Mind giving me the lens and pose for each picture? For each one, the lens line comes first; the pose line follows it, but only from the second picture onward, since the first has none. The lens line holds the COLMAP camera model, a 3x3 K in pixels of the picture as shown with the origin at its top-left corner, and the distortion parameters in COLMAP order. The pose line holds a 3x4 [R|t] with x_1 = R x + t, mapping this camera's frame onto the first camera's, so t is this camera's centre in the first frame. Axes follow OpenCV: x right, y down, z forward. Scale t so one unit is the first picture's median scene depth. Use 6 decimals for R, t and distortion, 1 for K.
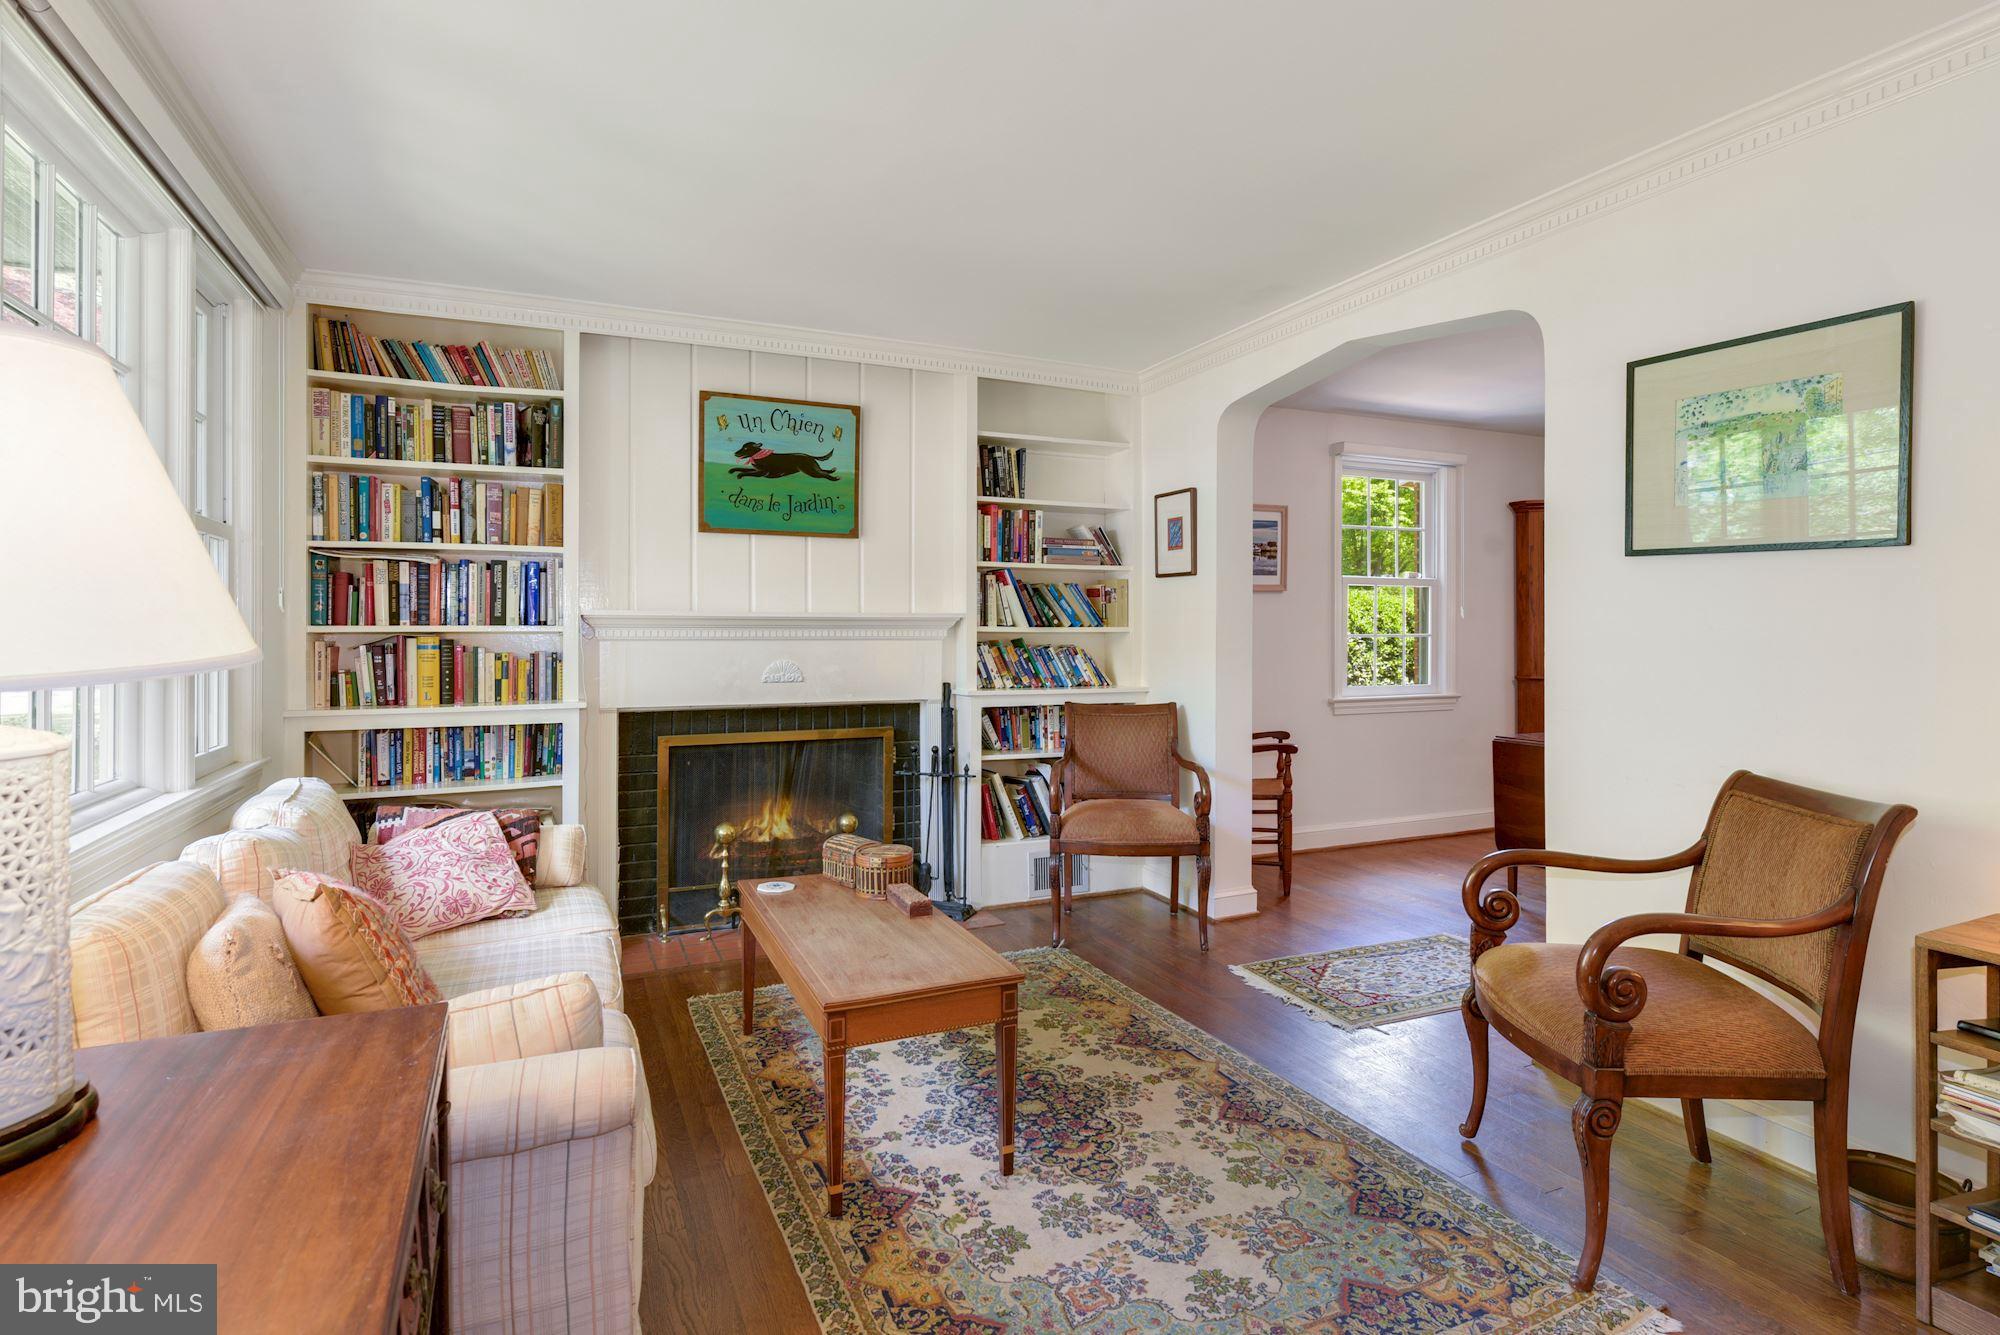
lens RADIAL K [[996.6, 0, 992.2], [0, 996.6, 612.9], [0, 0, 1]] dist [-0.000126, 0.000033]
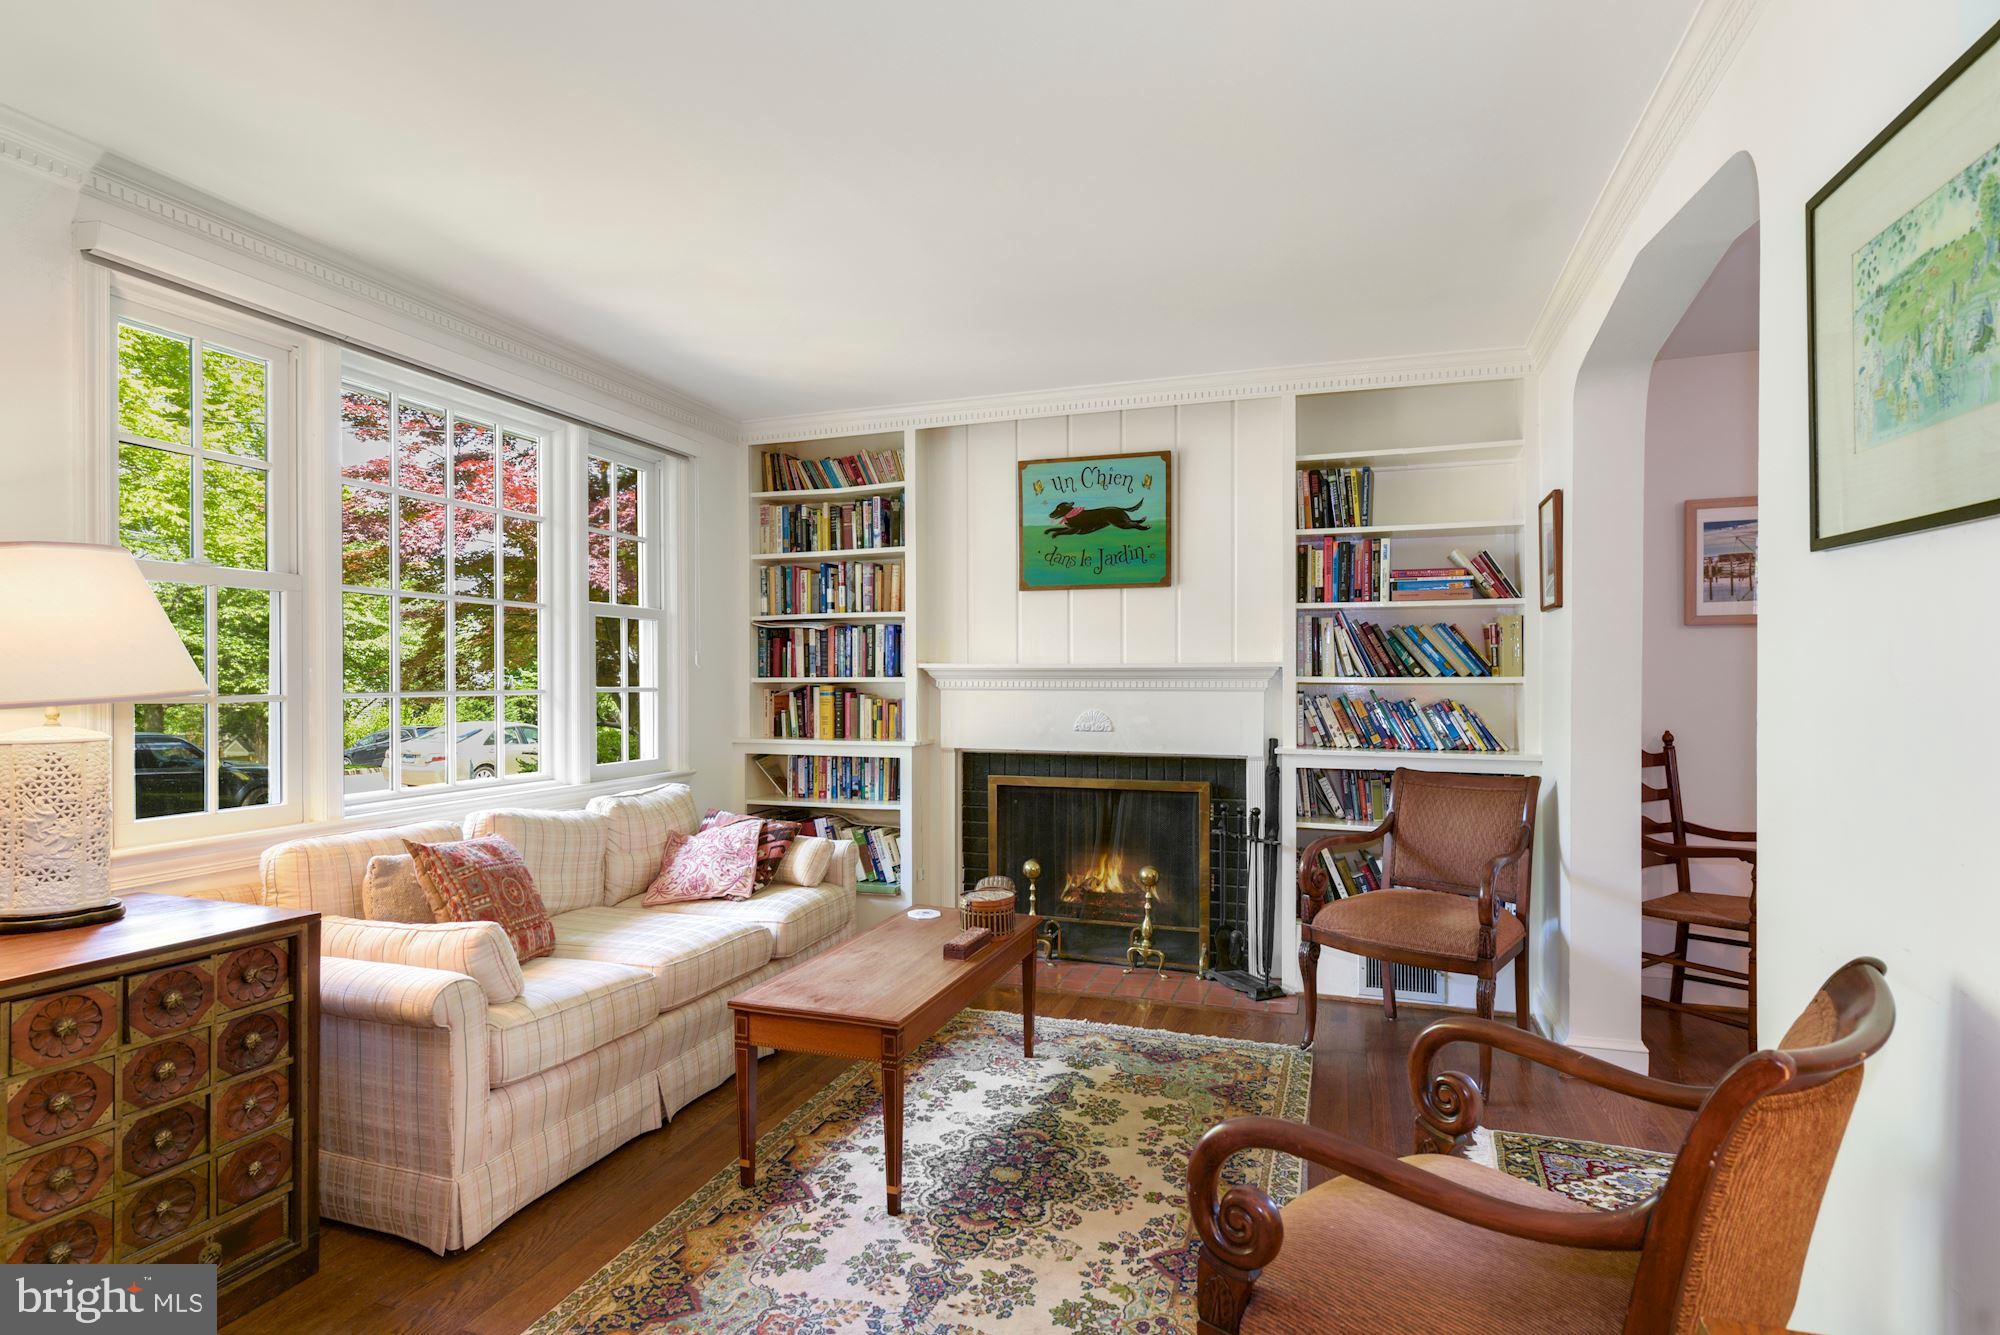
lens RADIAL K [[1003.7, 0, 1000.0], [0, 1003.7, 667.5], [0, 0, 1]] dist [0.000883, -0.000063]
pose [[0.731504, -0.008466, -0.681785, 0.473122], [0.012809, 0.999917, 0.001326, 0.001204], [0.681717, -0.009704, 0.731552, 0.192214]]
